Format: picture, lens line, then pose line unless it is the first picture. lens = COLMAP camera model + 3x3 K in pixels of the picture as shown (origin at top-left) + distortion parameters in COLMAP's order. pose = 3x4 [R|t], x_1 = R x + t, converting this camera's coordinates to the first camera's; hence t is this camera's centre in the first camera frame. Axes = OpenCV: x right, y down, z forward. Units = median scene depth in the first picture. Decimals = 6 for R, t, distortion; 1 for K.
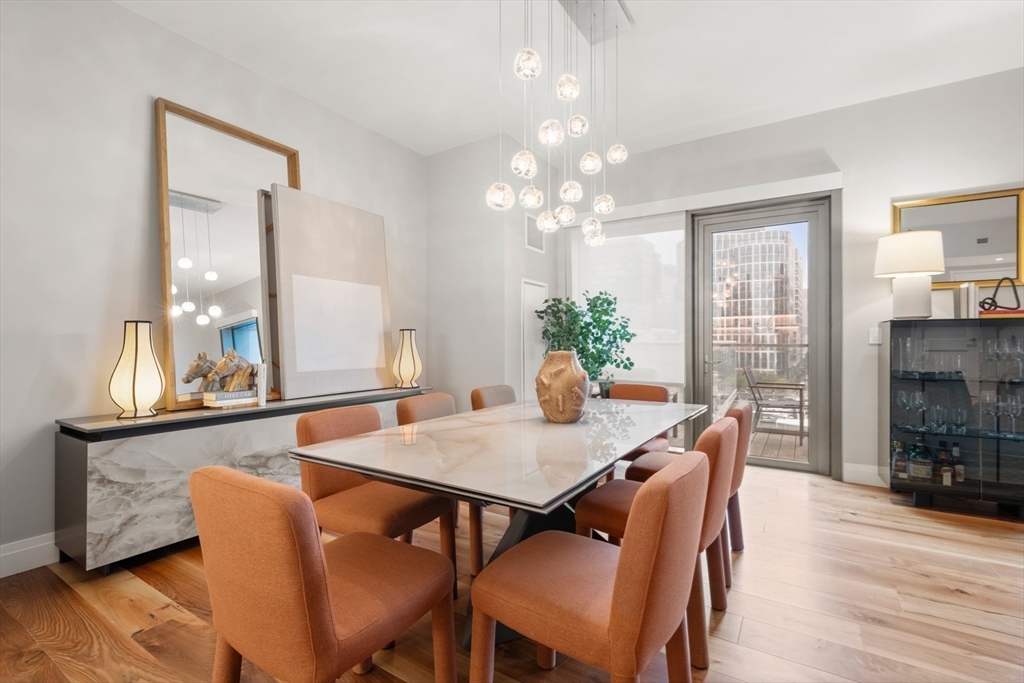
lens RADIAL K [[459.8, 0, 517.8], [0, 459.8, 342.9], [0, 0, 1]] dist [-0.002407, -0.000039]
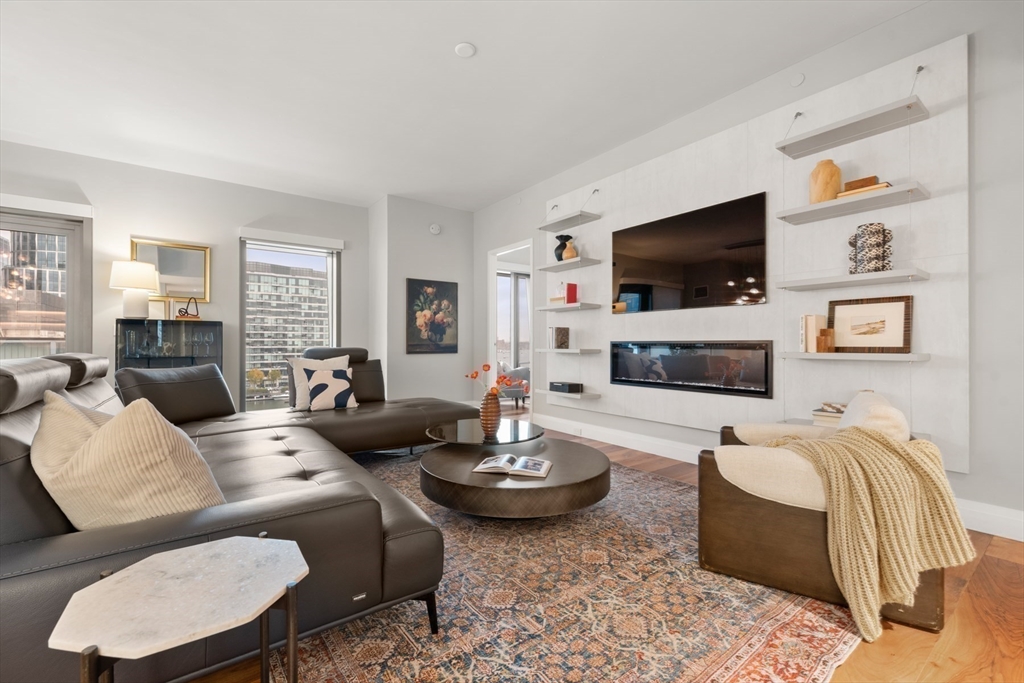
lens RADIAL K [[433.7, 0, 515.6], [0, 433.7, 339.4], [0, 0, 1]] dist [0.002209, 0.000562]
pose [[0.369311, 0.005359, 0.929291, -0.009013], [0.001331, 0.999979, -0.006295, 0.026260], [-0.929305, 0.003562, 0.369296, -0.675334]]
